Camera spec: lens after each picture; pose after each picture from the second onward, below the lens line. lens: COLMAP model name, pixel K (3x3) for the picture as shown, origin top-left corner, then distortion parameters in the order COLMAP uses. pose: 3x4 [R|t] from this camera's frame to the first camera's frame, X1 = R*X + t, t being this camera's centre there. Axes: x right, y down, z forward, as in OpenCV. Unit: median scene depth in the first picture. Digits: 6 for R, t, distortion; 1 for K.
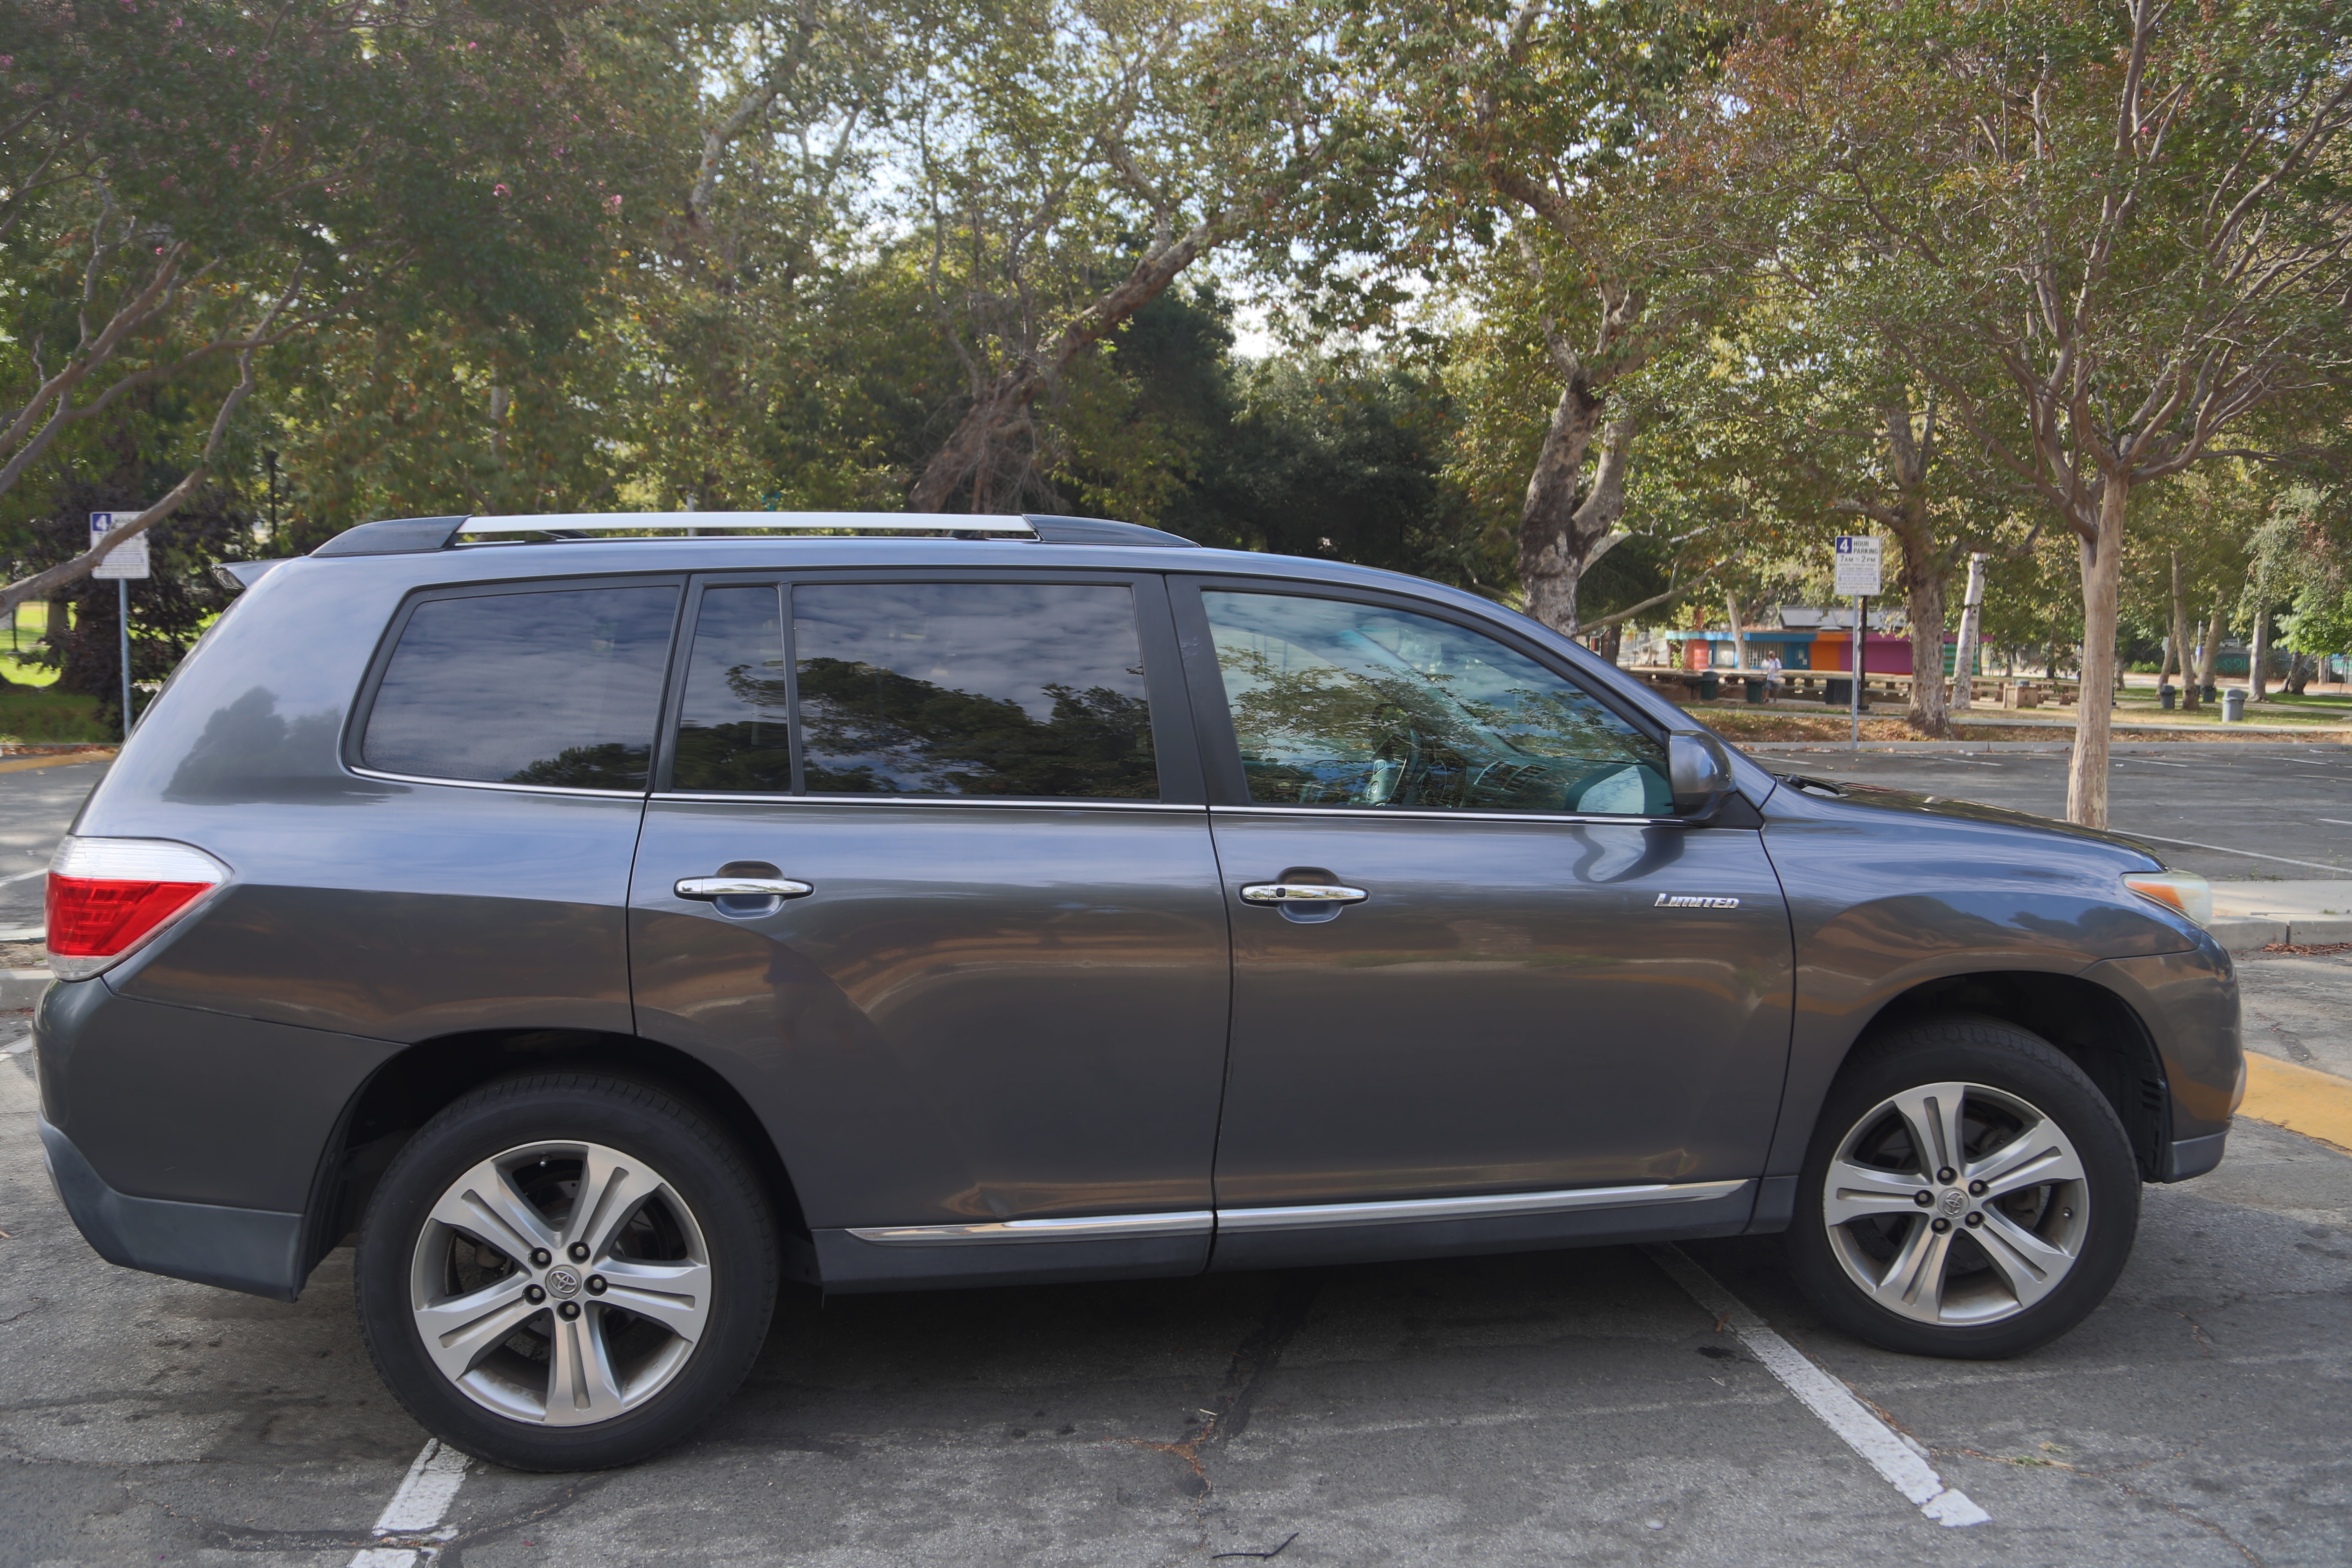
lens RADIAL K [[1640.4, 0, 1131.8], [0, 1640.4, 764.9], [0, 0, 1]] dist [-0.096058, 0.033892]
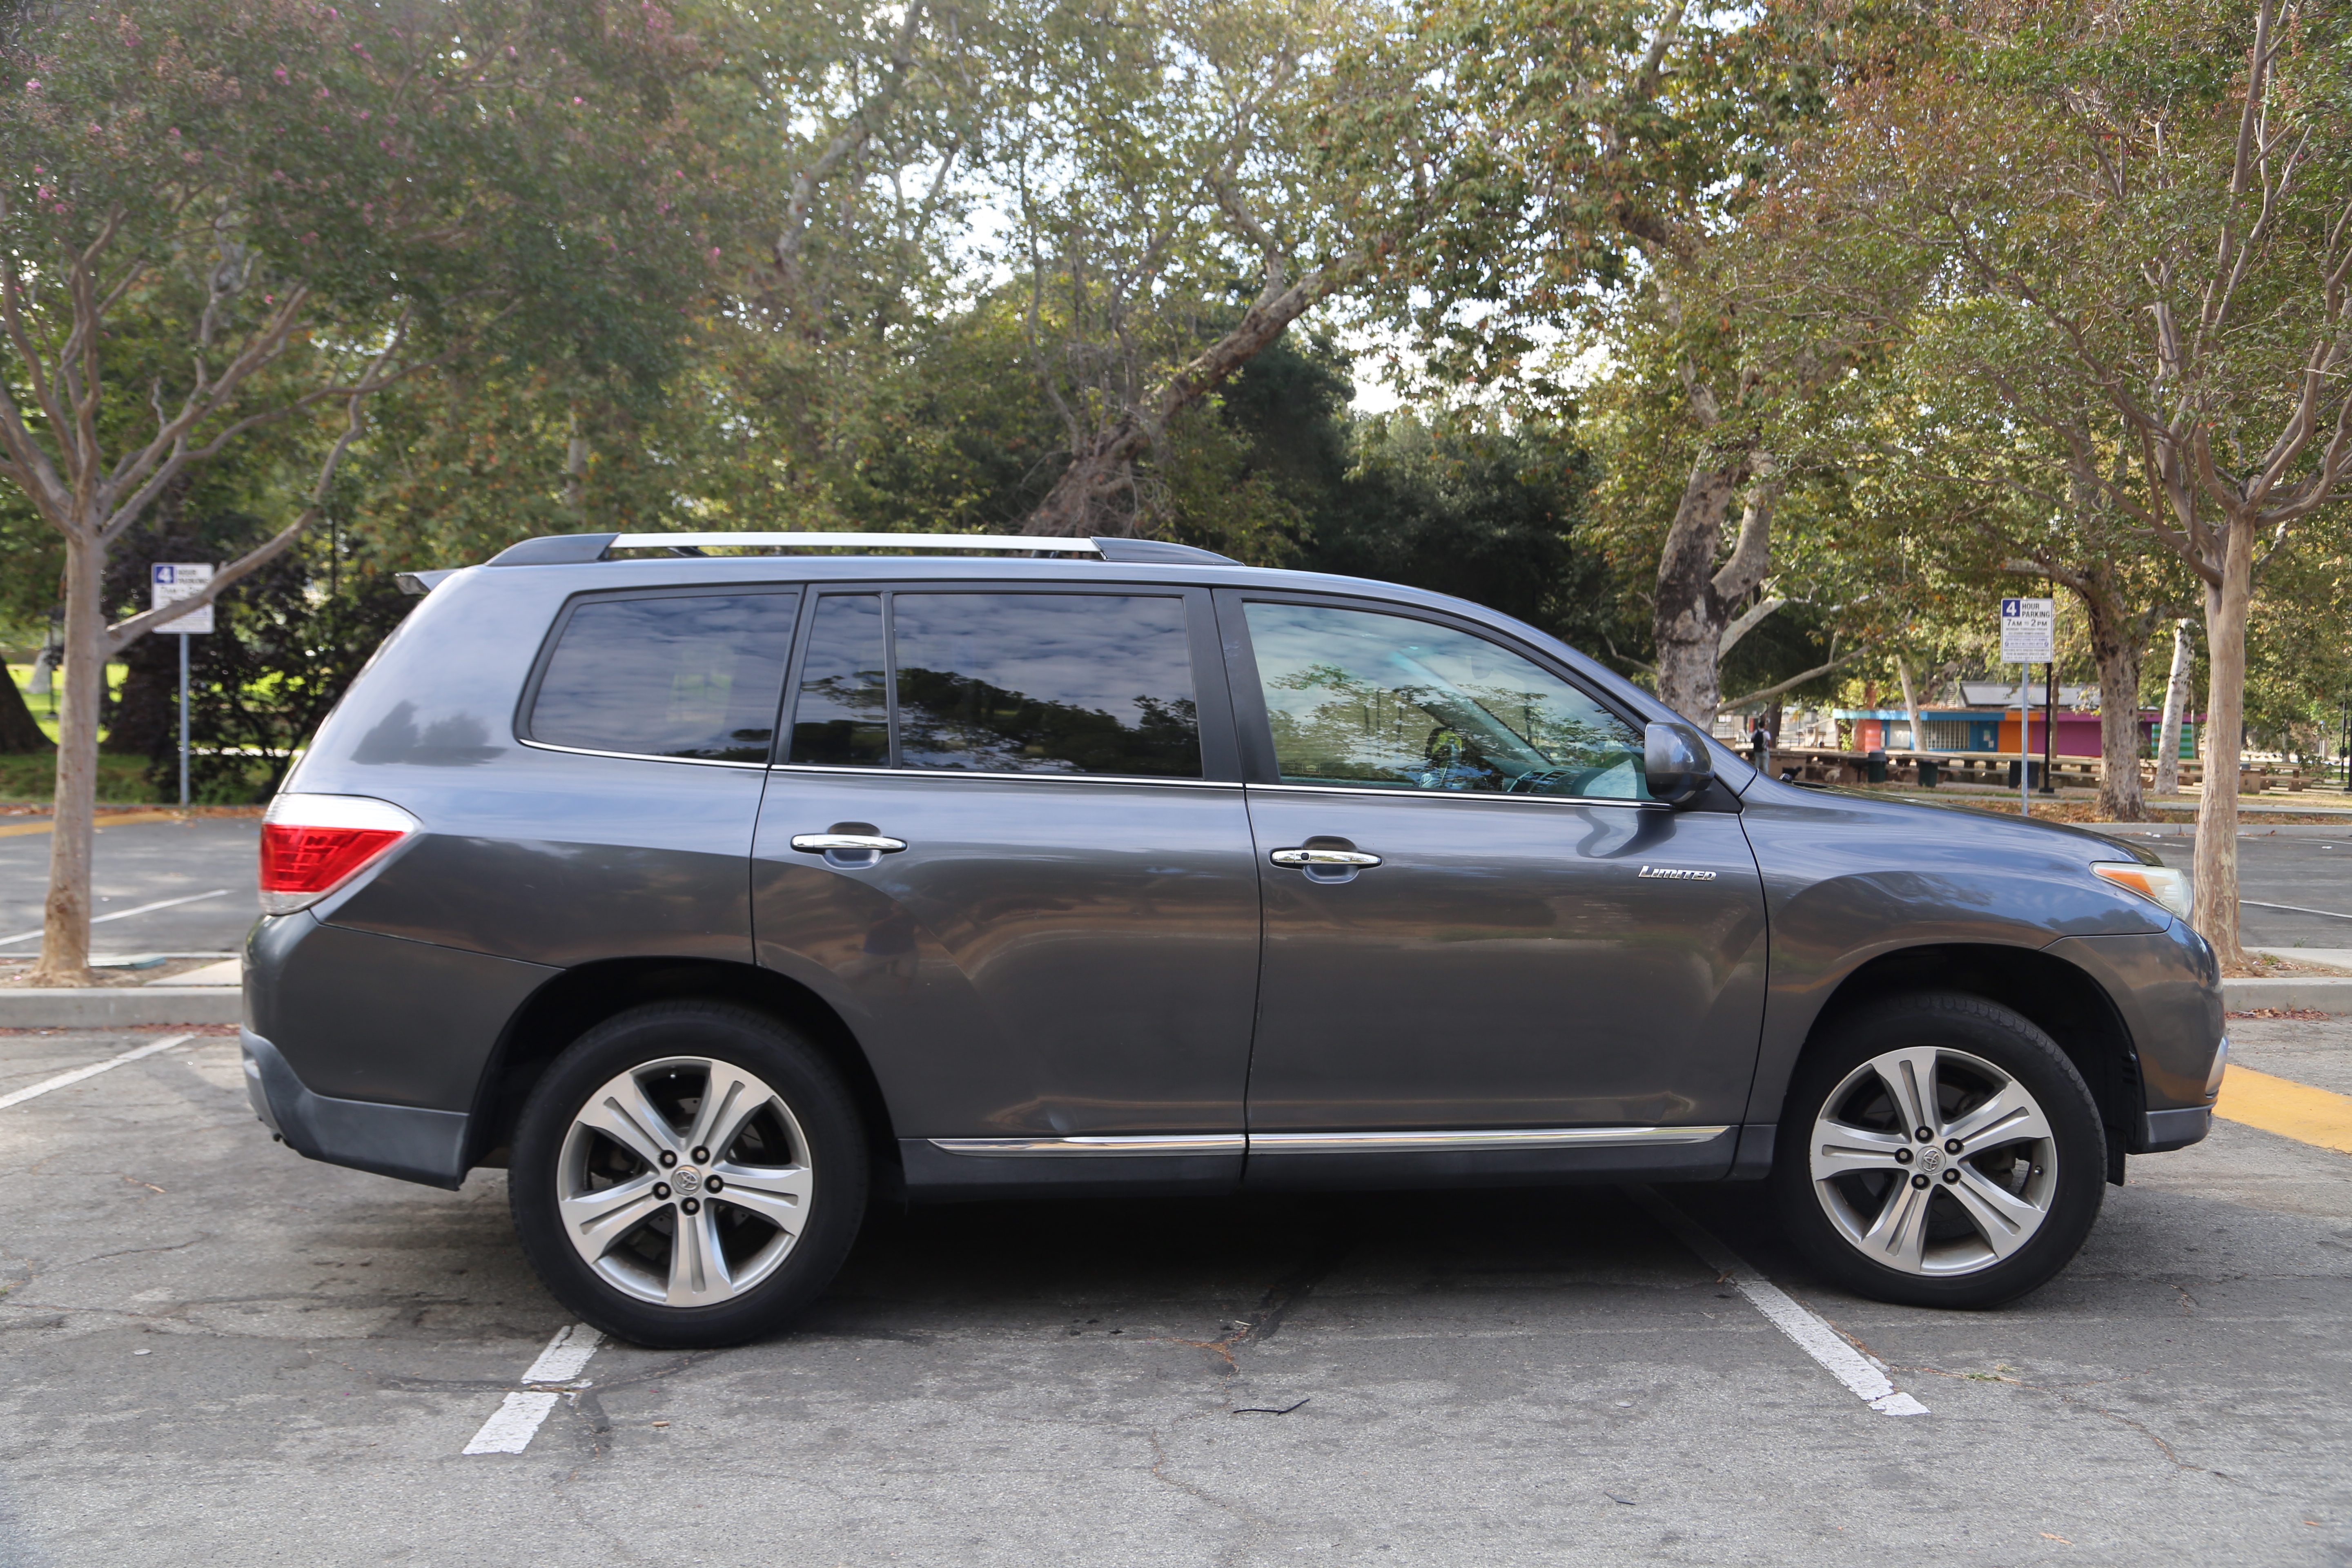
lens RADIAL K [[1895.2, 0, 1157.5], [0, 1895.2, 797.9], [0, 0, 1]] dist [-0.051962, 0.028223]
pose [[0.998451, 0.008452, -0.054997, 0.054741], [-0.010951, 0.998913, -0.045303, 0.090349], [0.054554, 0.045835, 0.997458, -0.321616]]
